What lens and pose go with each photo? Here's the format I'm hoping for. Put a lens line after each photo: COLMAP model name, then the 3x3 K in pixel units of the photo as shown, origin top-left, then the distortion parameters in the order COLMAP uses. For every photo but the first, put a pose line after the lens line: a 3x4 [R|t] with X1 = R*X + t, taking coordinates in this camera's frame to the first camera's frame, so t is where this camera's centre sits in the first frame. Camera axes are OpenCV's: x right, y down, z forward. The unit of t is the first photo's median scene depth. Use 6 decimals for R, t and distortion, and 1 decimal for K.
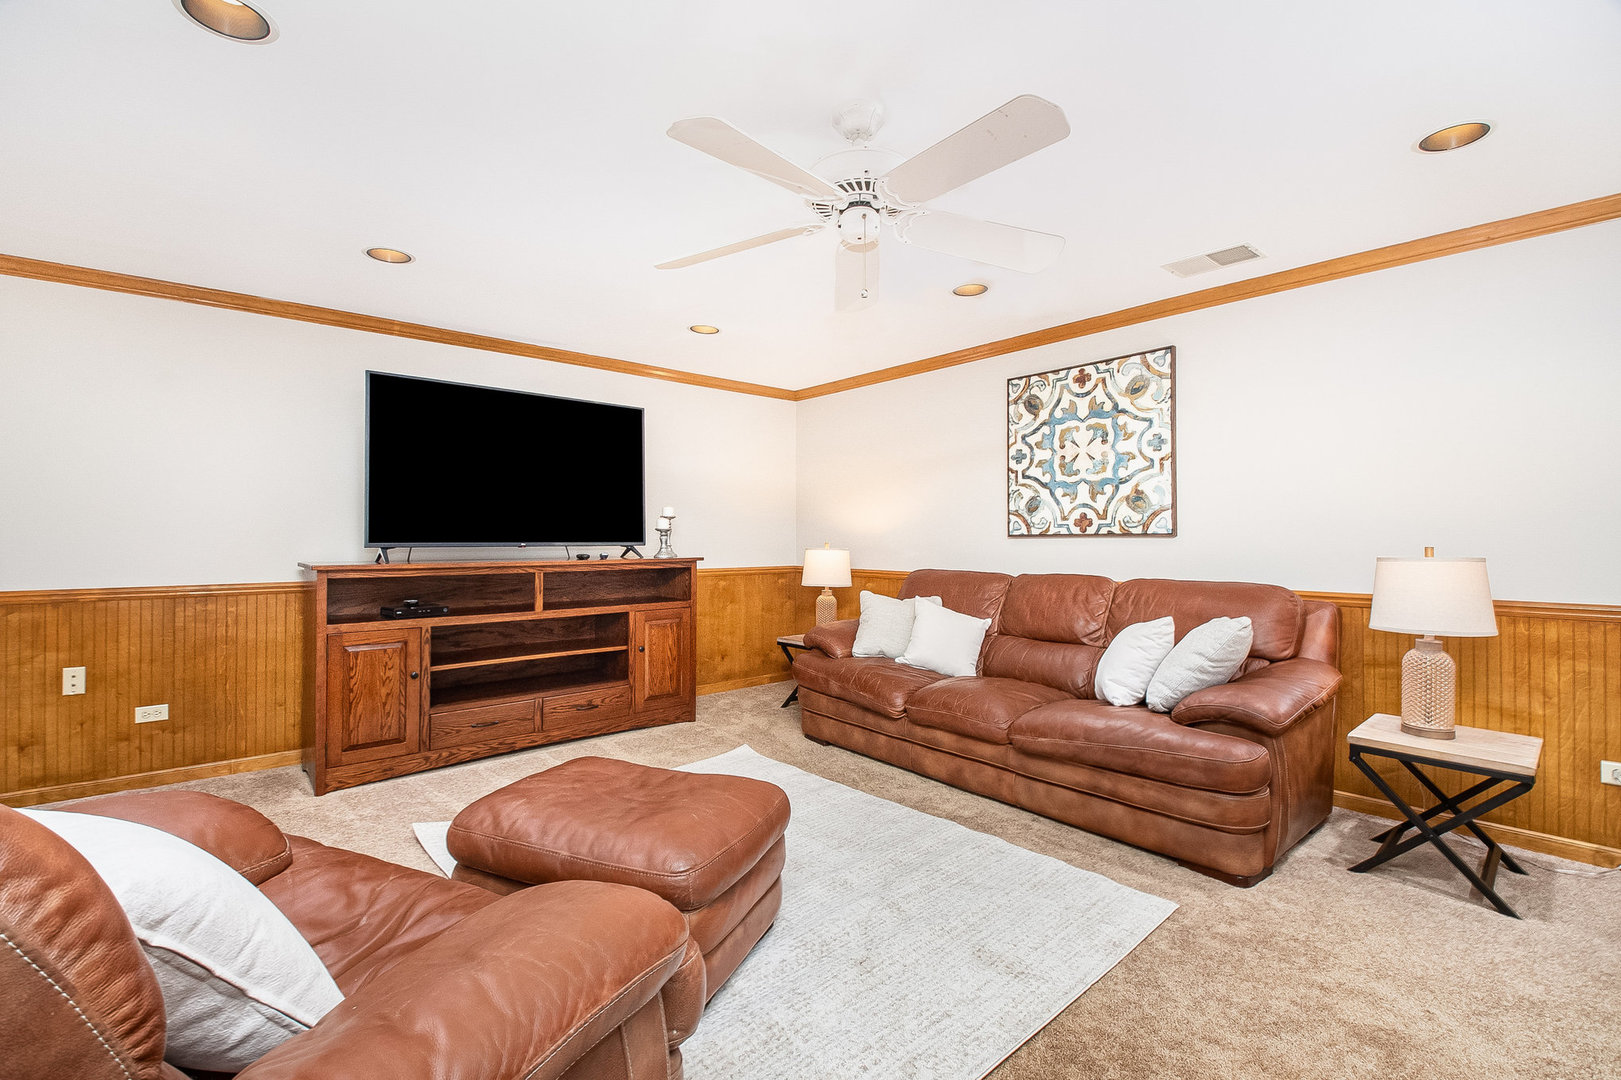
lens RADIAL K [[689.2, 0, 810.9], [0, 689.2, 526.5], [0, 0, 1]] dist [-0.014854, -0.000305]
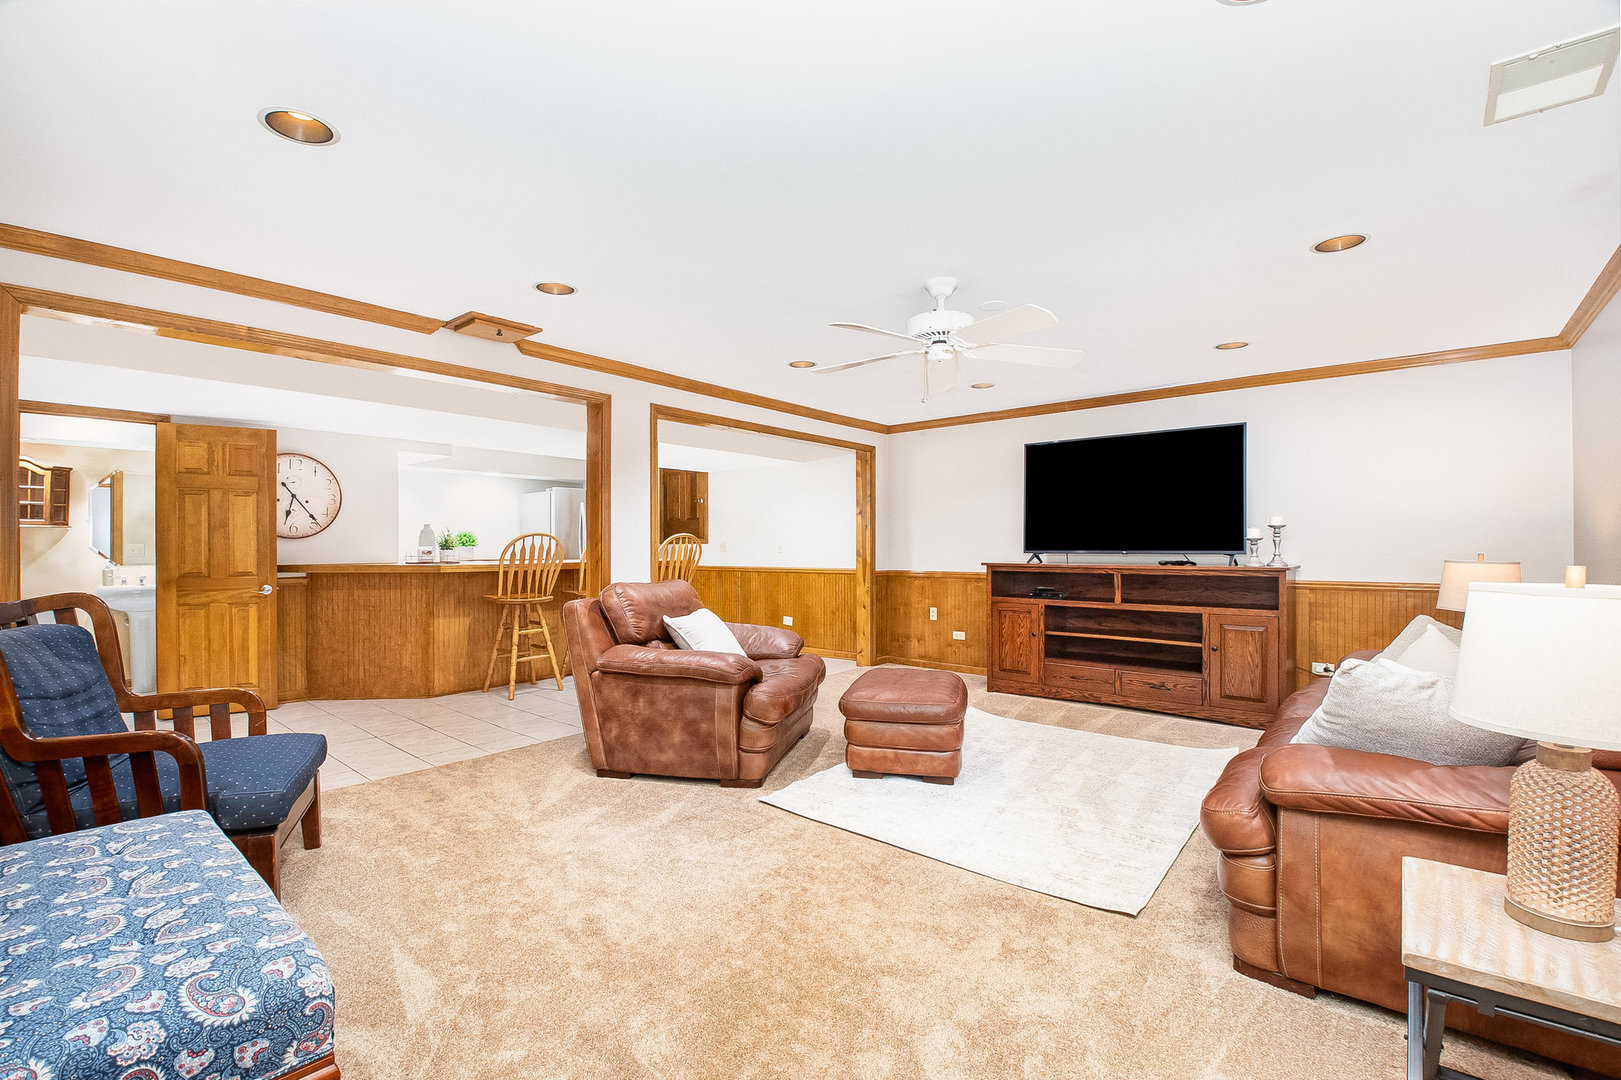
lens RADIAL K [[695.8, 0, 810.5], [0, 695.8, 540.0], [0, 0, 1]] dist [-0.000057, -0.000323]
pose [[0.161261, -0.009193, -0.986869, 0.822731], [0.016205, 0.999846, -0.006666, 0.001813], [0.986779, -0.014917, 0.161385, 0.209195]]
